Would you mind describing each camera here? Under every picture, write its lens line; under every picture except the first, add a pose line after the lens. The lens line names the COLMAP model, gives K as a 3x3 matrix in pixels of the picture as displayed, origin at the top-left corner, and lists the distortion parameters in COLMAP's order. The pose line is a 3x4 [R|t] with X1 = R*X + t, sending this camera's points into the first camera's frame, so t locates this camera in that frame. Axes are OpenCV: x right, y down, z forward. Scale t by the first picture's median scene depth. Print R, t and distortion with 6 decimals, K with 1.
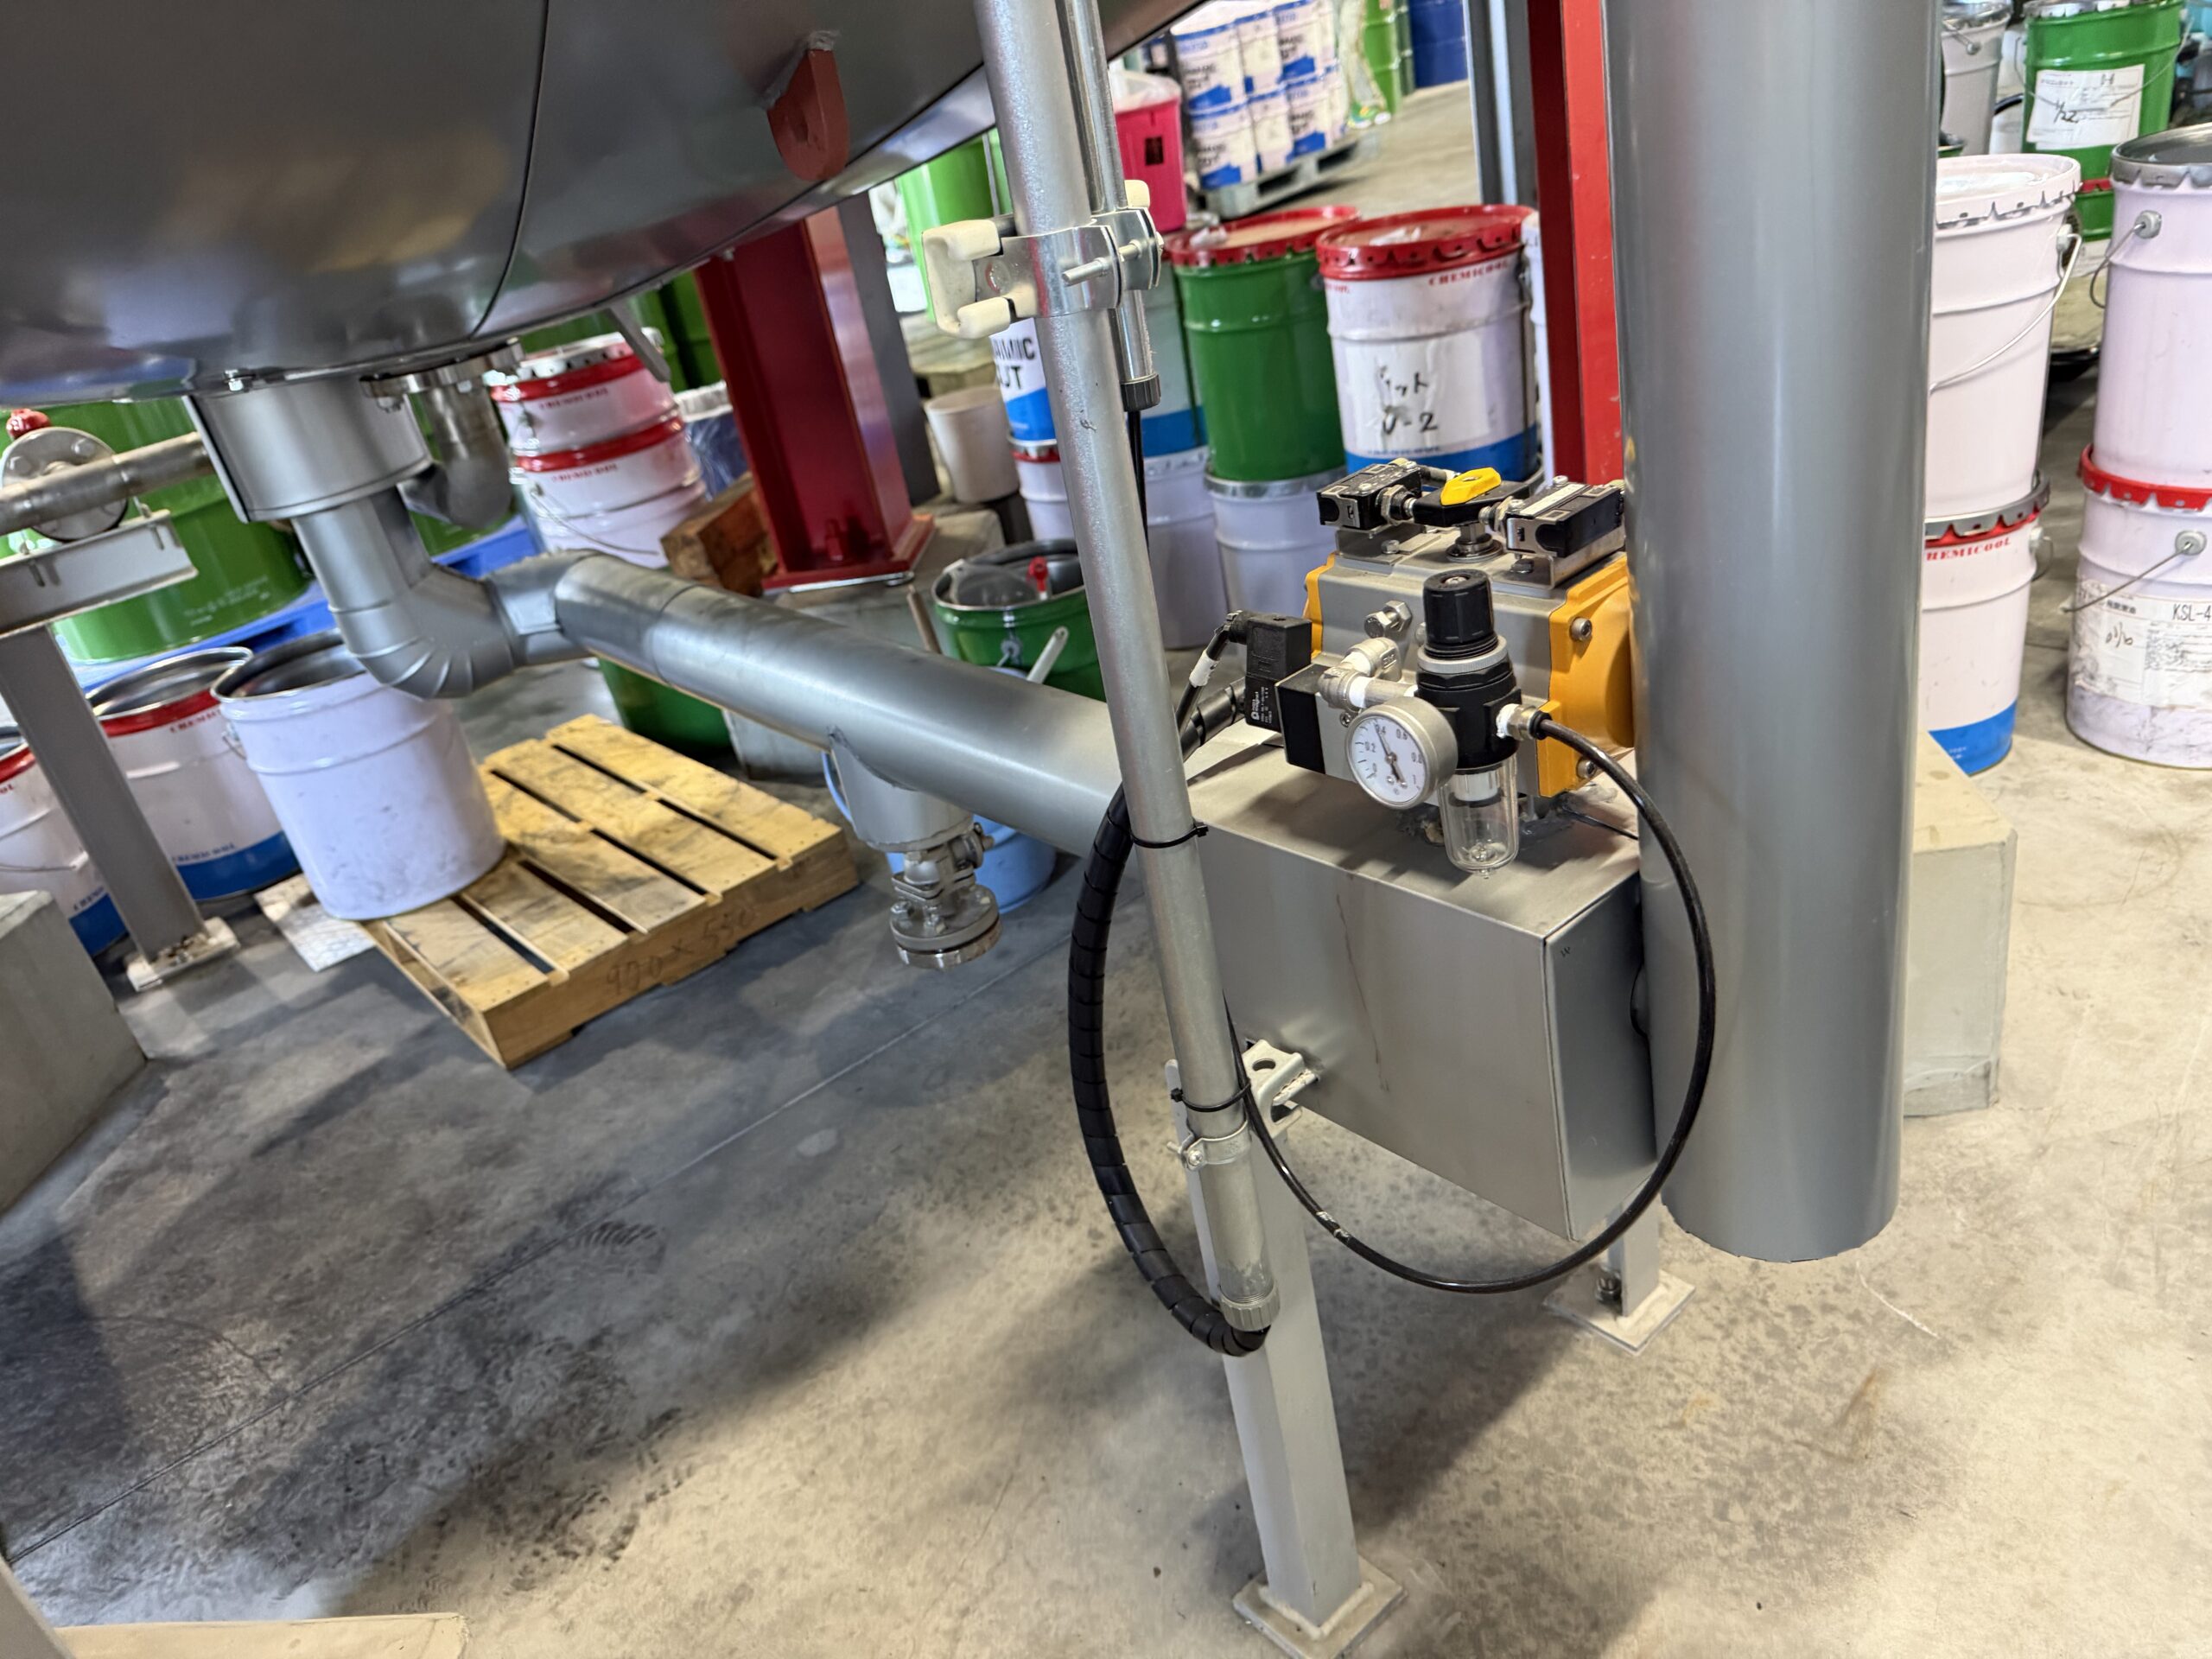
lens RADIAL K [[1522.3, 0, 1106.0], [0, 1522.3, 829.5], [0, 0, 1]] dist [0.087304, -0.067365]
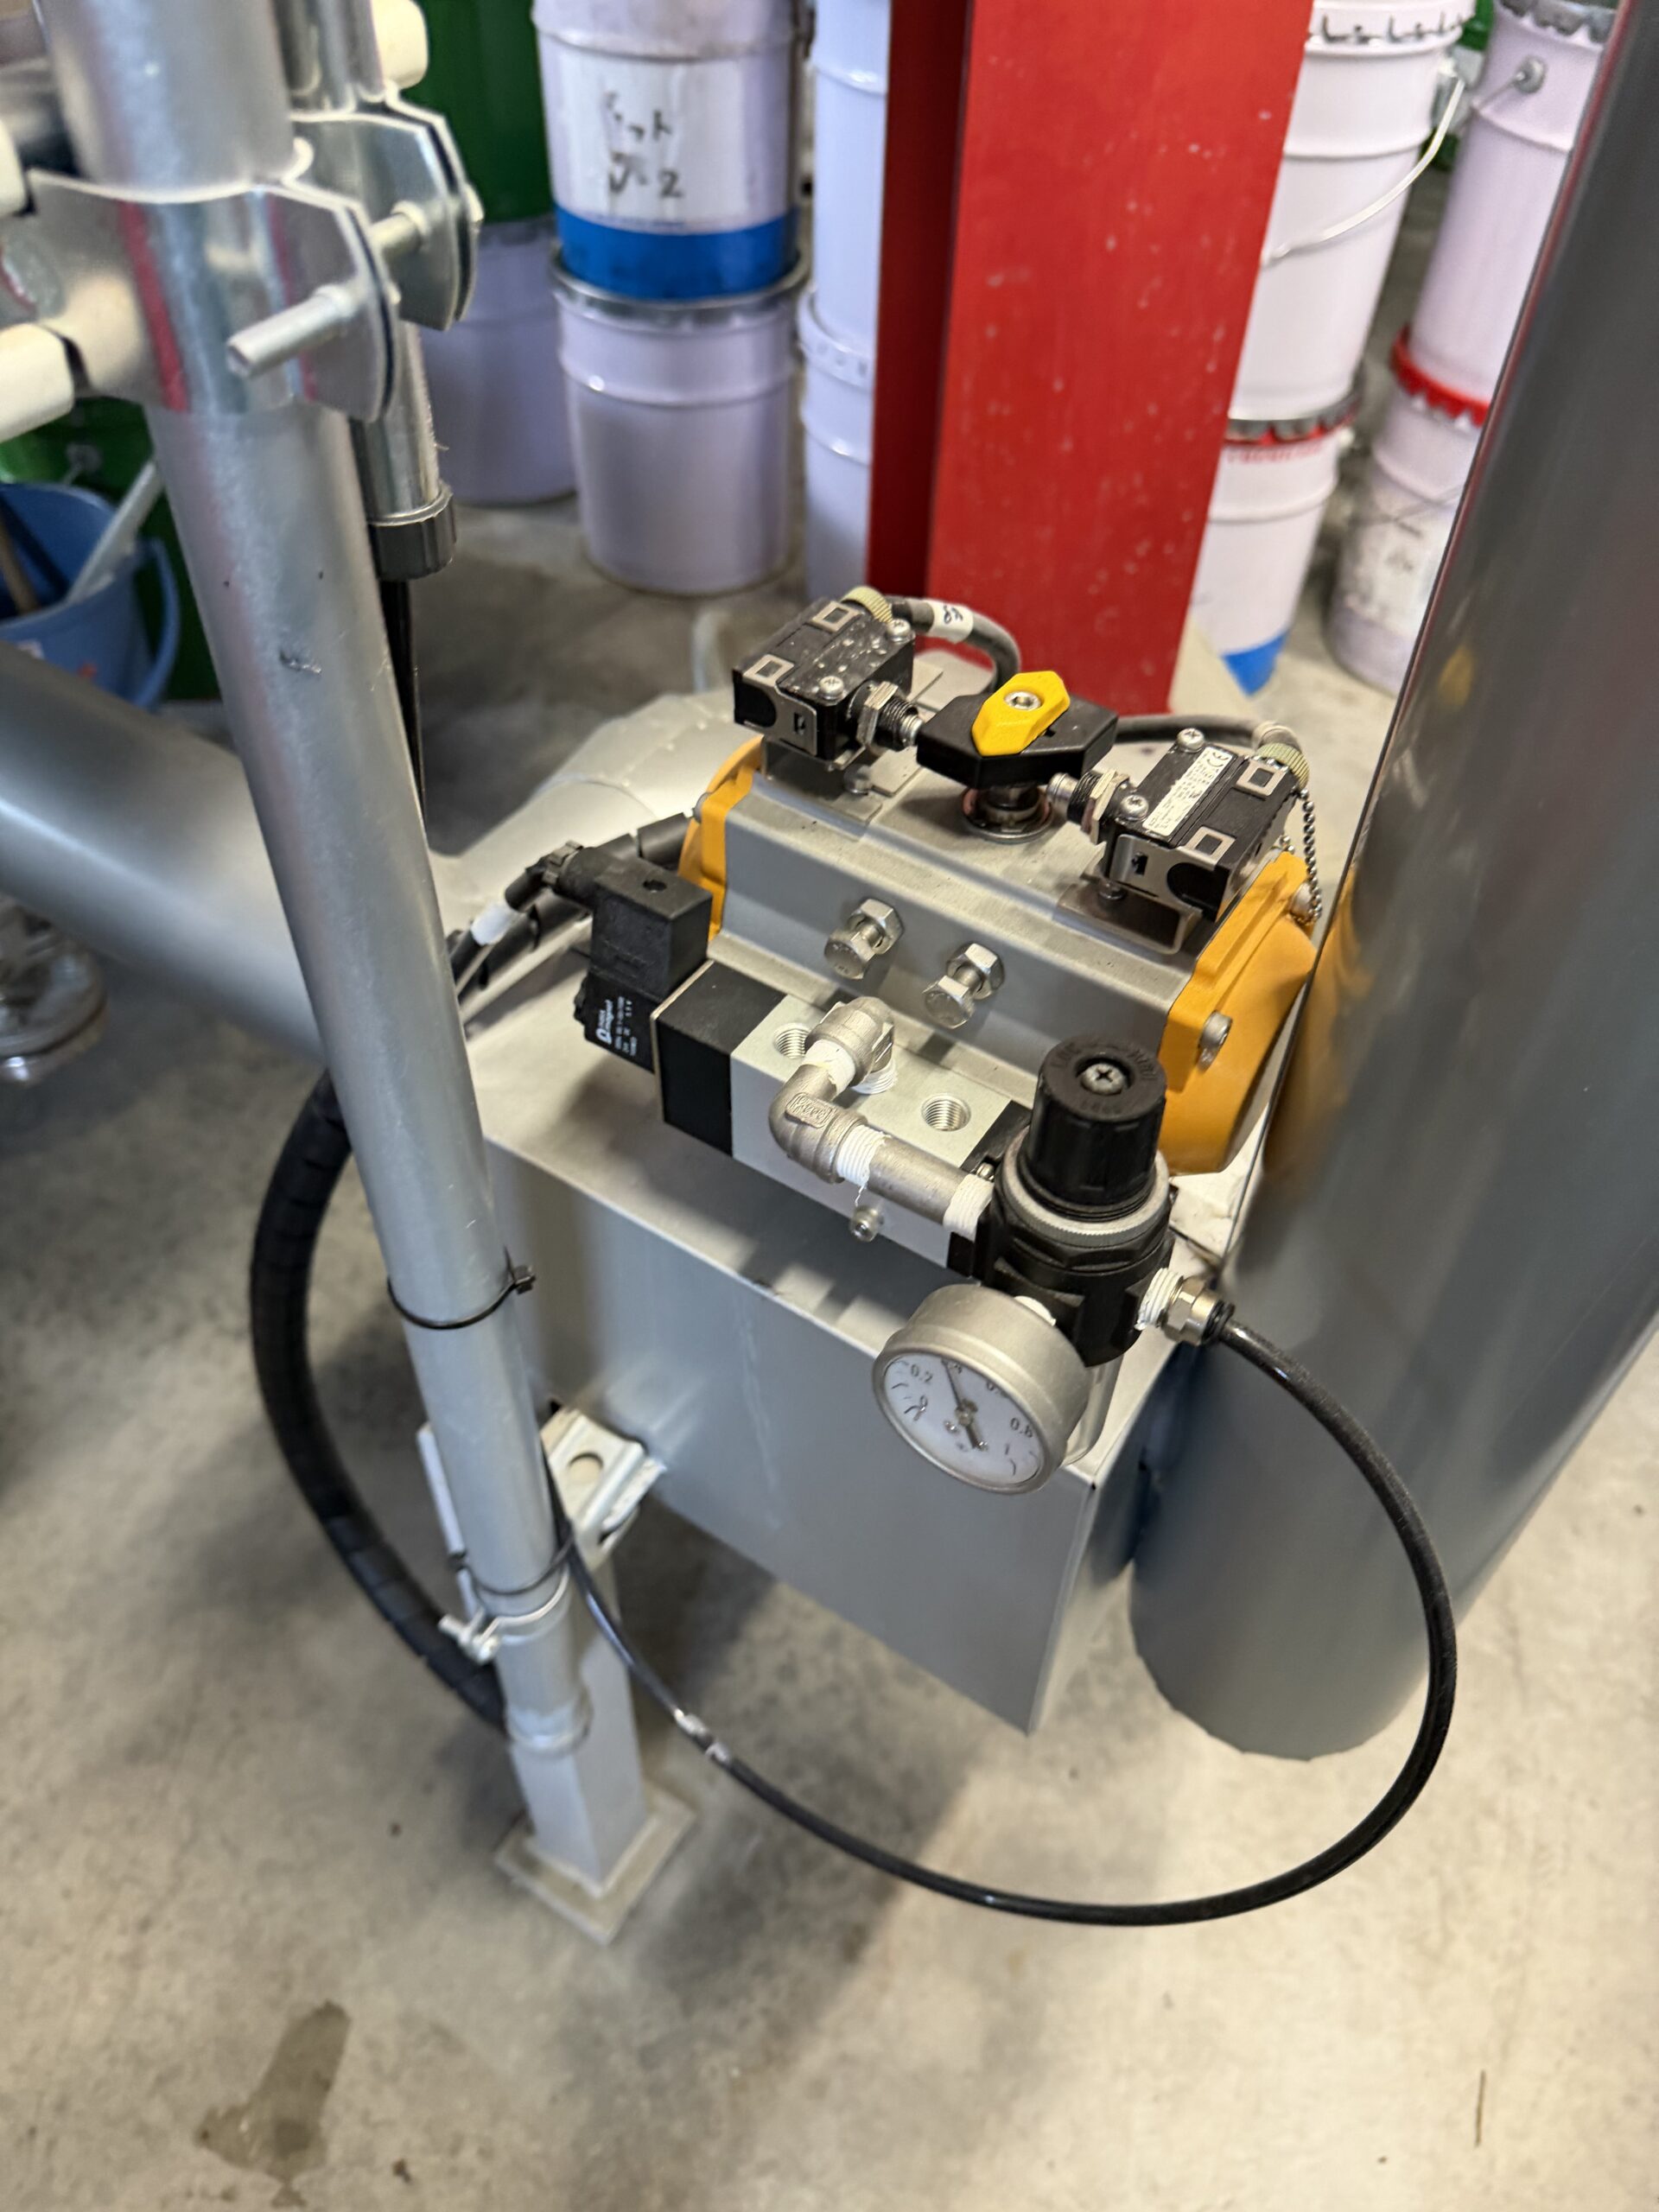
lens RADIAL K [[1634.4, 0, 829.5], [0, 1634.4, 1106.0], [0, 0, 1]] dist [-0.006873, 0.000626]
pose [[0.940170, -0.061522, 0.335106, -0.014880], [-0.043183, 0.954112, 0.296320, -0.132420], [-0.337959, -0.293062, 0.894371, 0.240933]]
